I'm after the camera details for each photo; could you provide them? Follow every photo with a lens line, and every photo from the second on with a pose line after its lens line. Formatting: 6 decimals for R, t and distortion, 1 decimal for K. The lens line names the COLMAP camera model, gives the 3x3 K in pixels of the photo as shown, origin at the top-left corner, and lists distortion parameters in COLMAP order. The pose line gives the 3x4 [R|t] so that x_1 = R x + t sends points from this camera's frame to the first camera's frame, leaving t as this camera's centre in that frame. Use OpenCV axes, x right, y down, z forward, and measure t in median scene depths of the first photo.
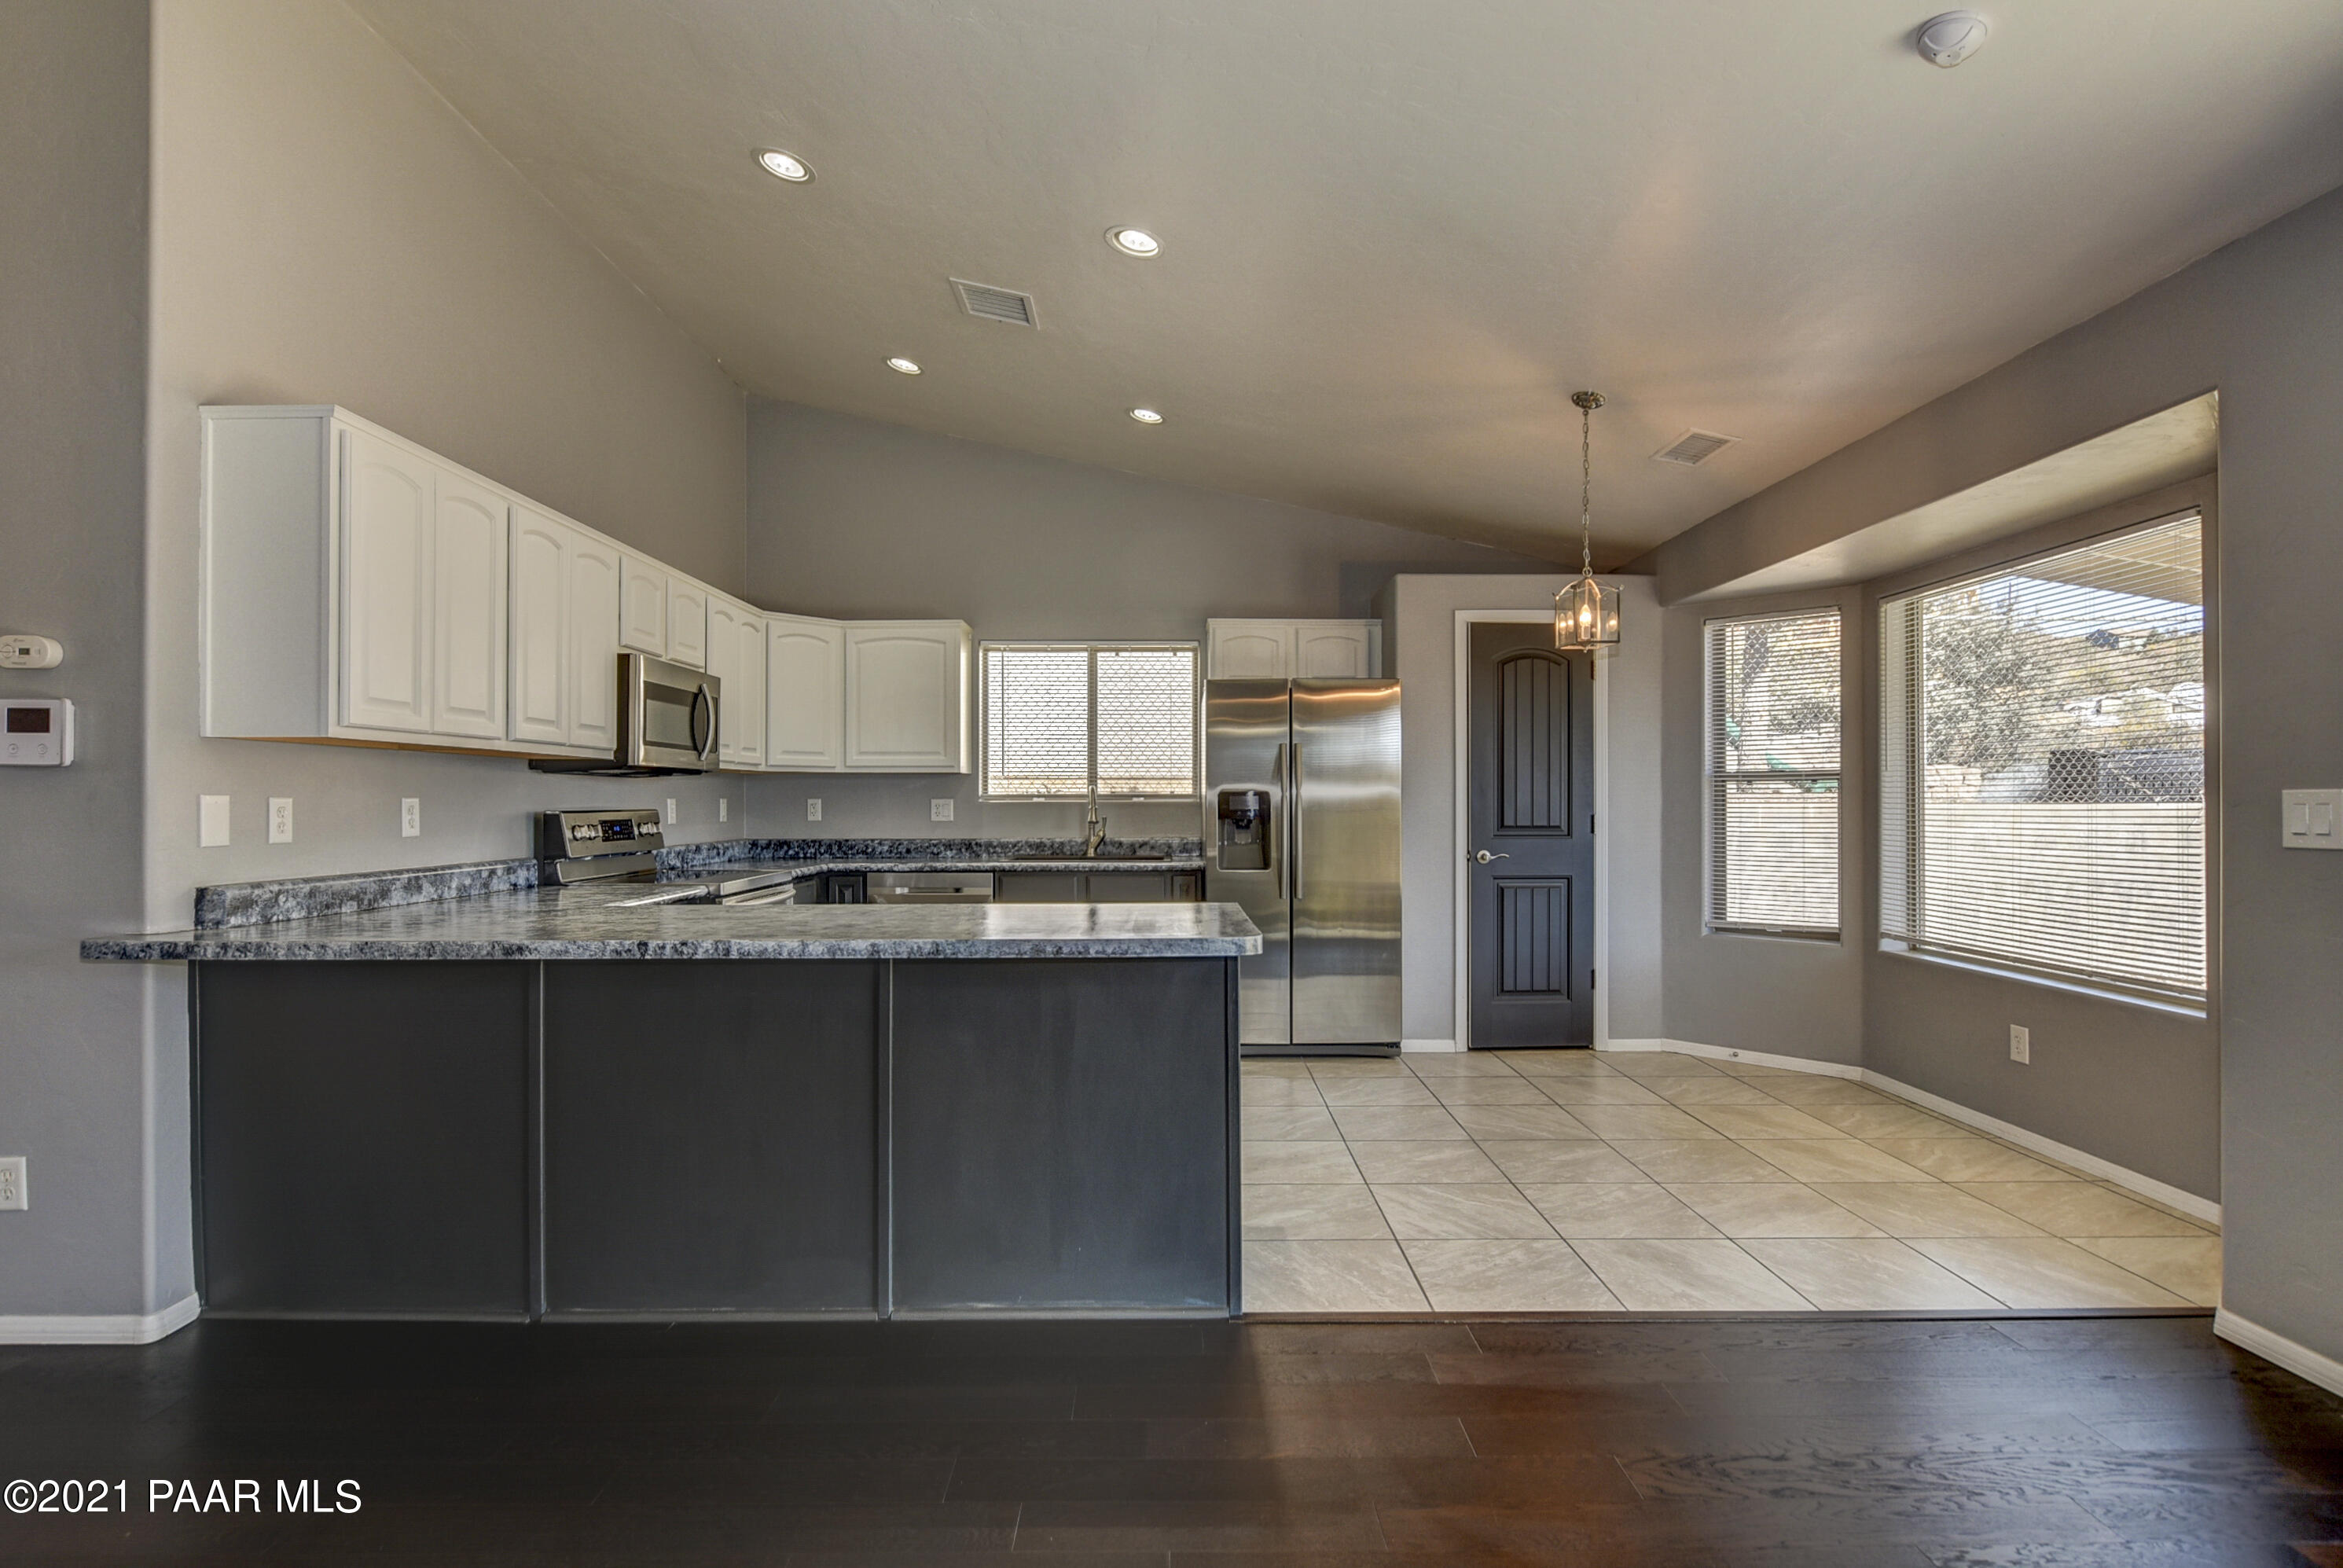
lens RADIAL K [[1140.7, 0, 1182.8], [0, 1140.7, 800.4], [0, 0, 1]] dist [-0.009270, -0.001819]
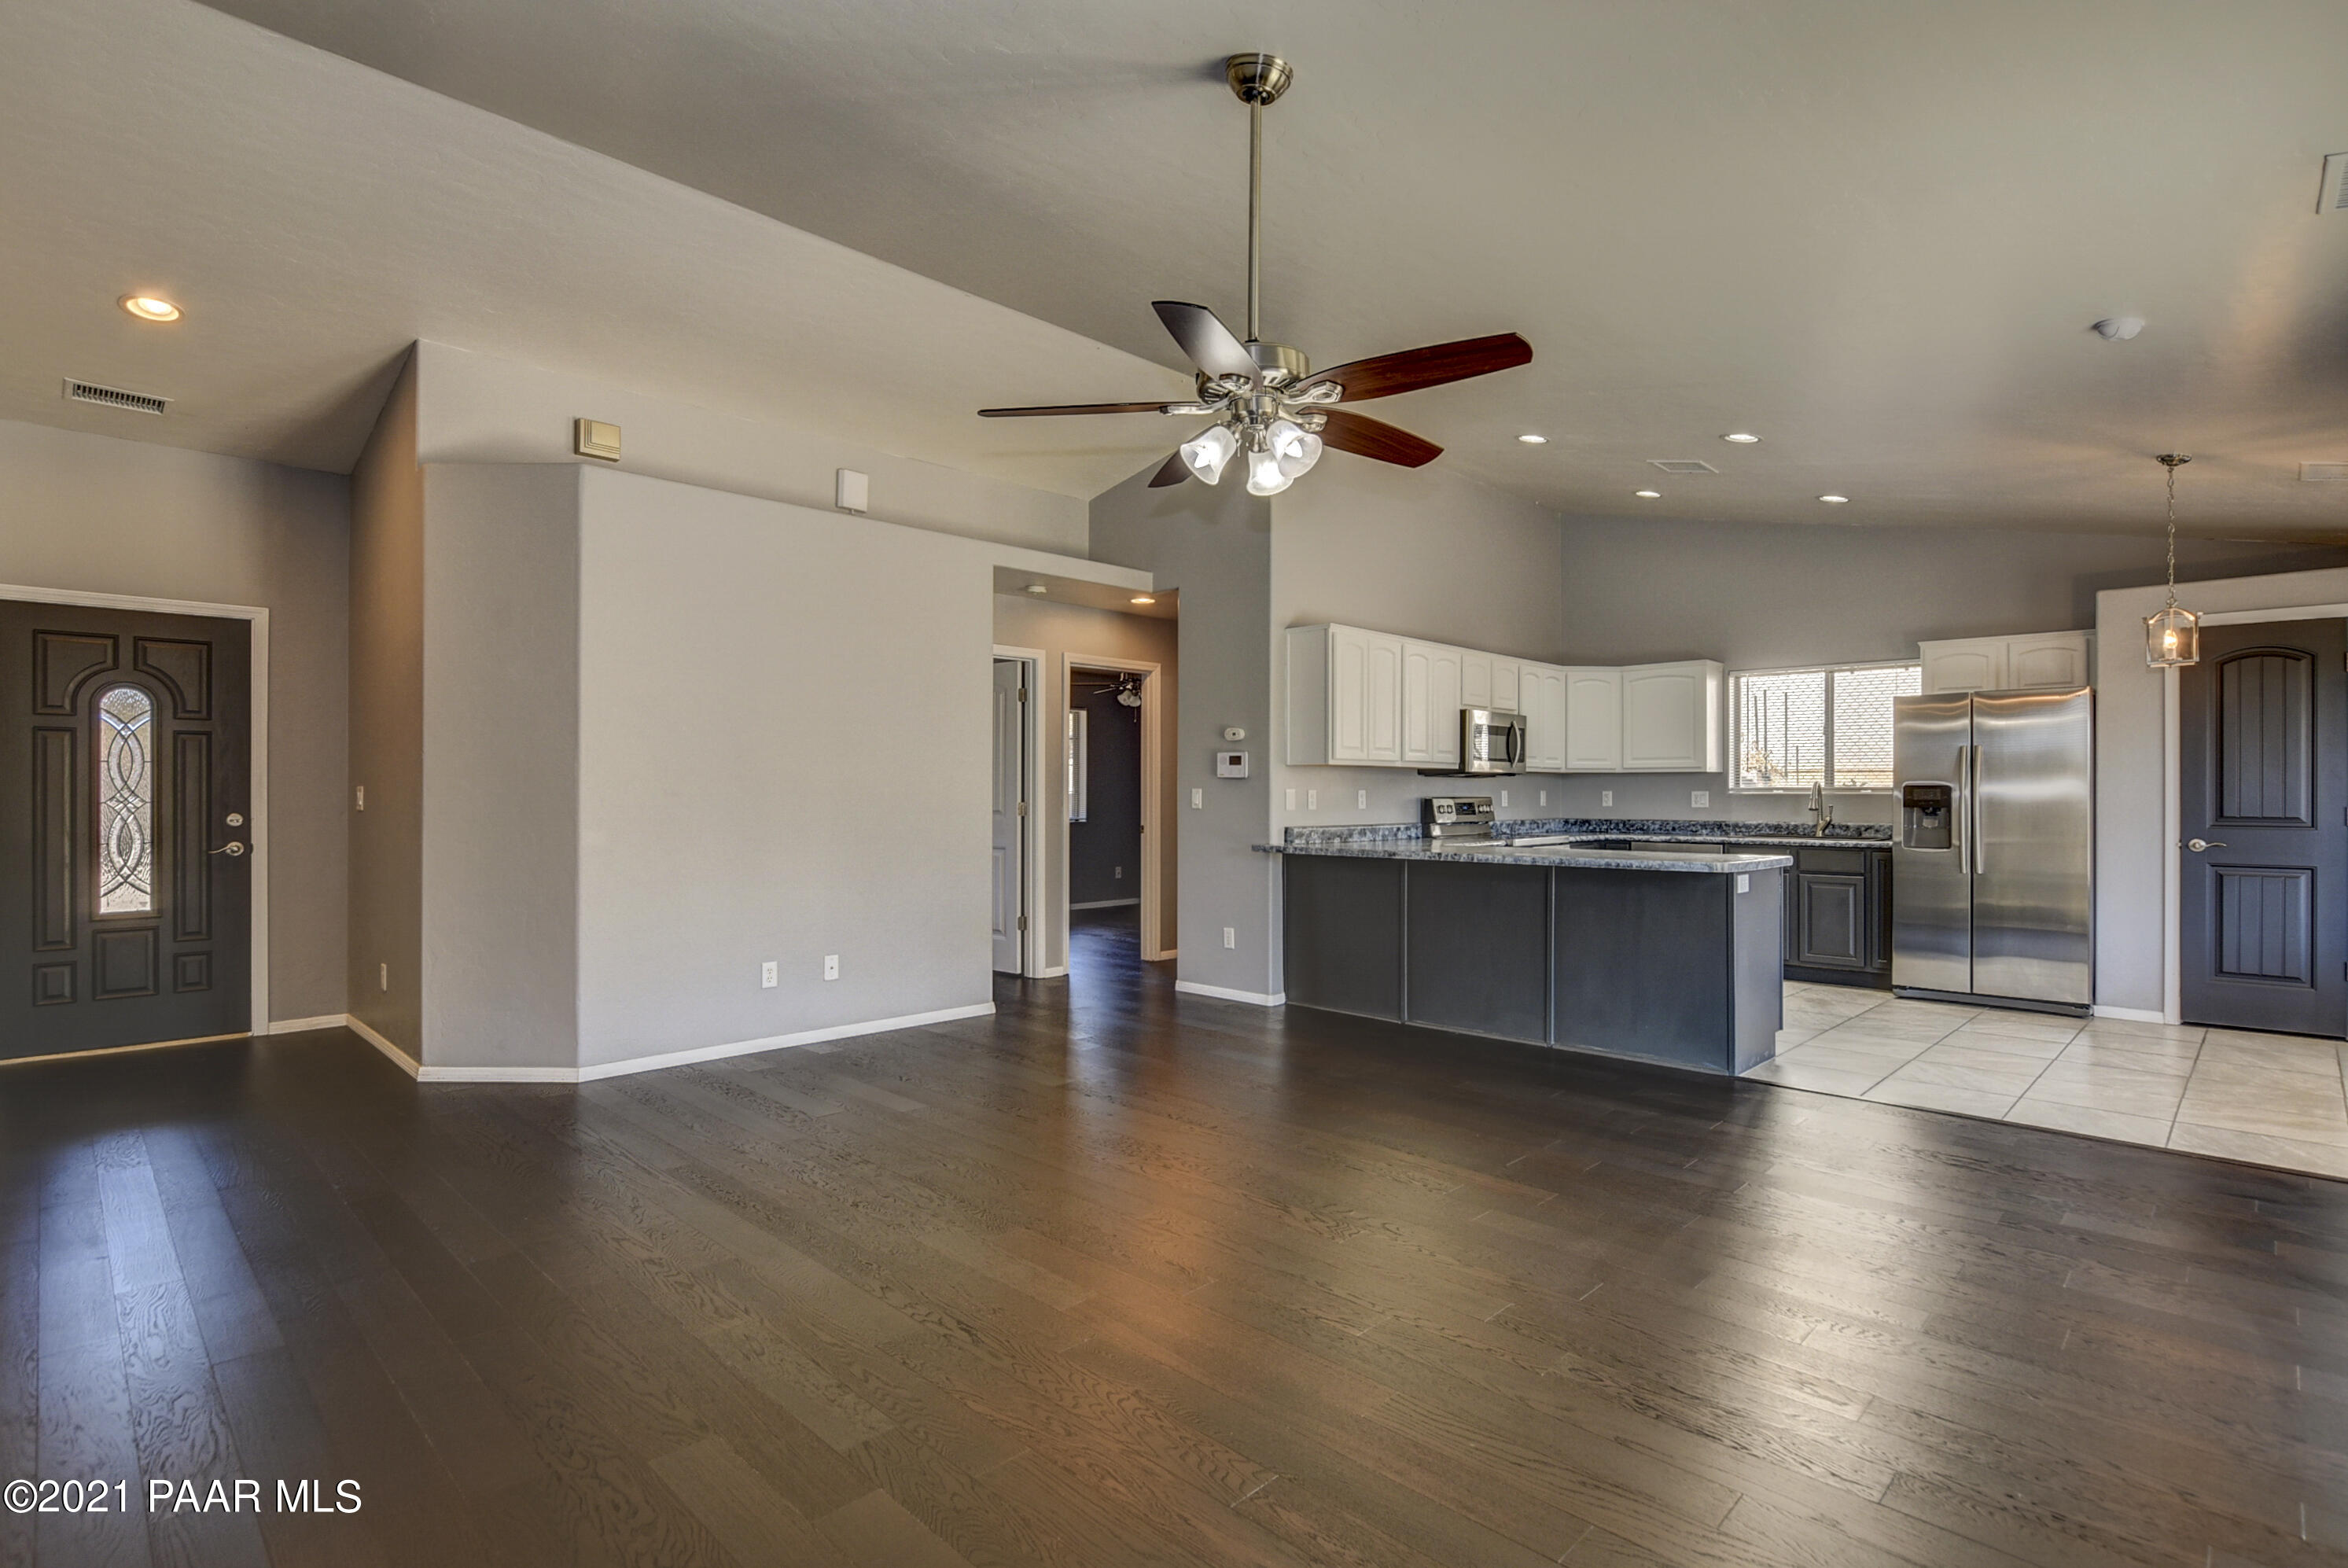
lens RADIAL K [[1143.2, 0, 1171.6], [0, 1143.2, 782.0], [0, 0, 1]] dist [-0.009270, -0.001819]
pose [[0.706830, -0.004217, -0.707371, 0.349263], [-0.001854, 0.999968, -0.007814, -0.000006], [0.707381, 0.006834, 0.706800, -0.456730]]
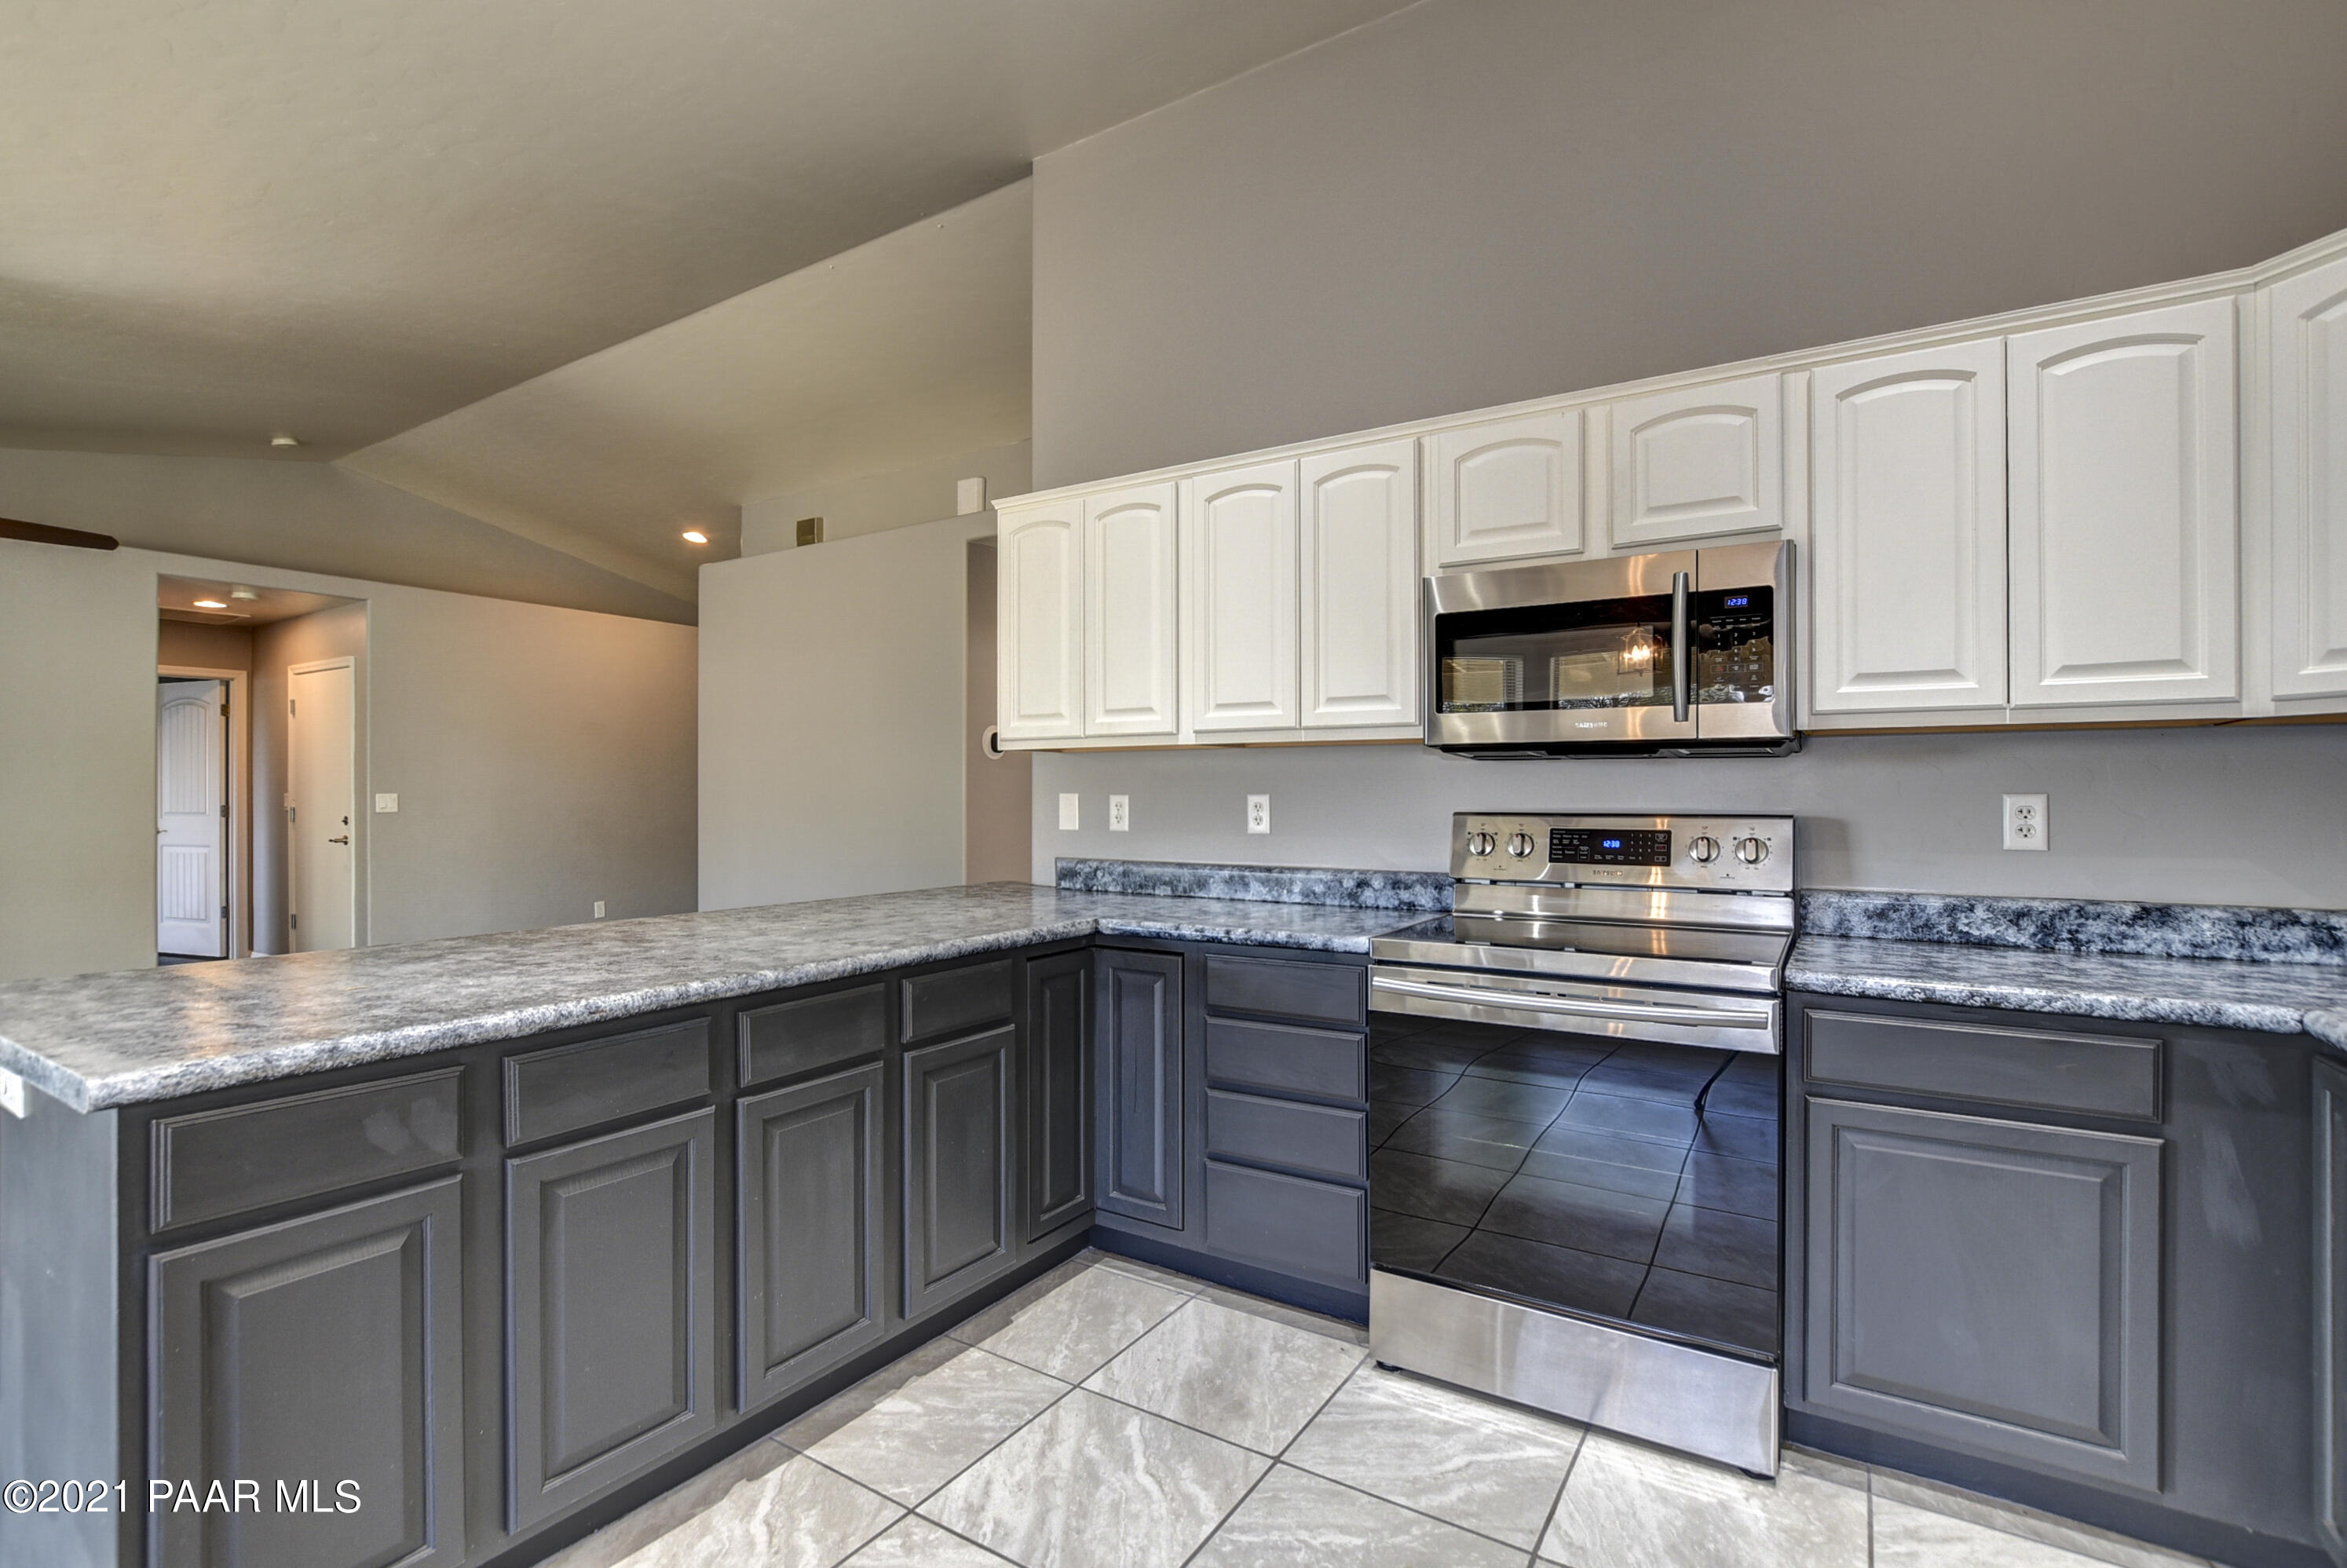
lens RADIAL K [[1048.6, 0, 1157.7], [0, 1048.6, 789.0], [0, 0, 1]] dist [-0.017734, 0.004022]
pose [[-0.543960, -0.002658, -0.839107, 0.091554], [0.001336, 0.999991, -0.004034, -0.002531], [0.839110, -0.003315, -0.543952, 0.927277]]
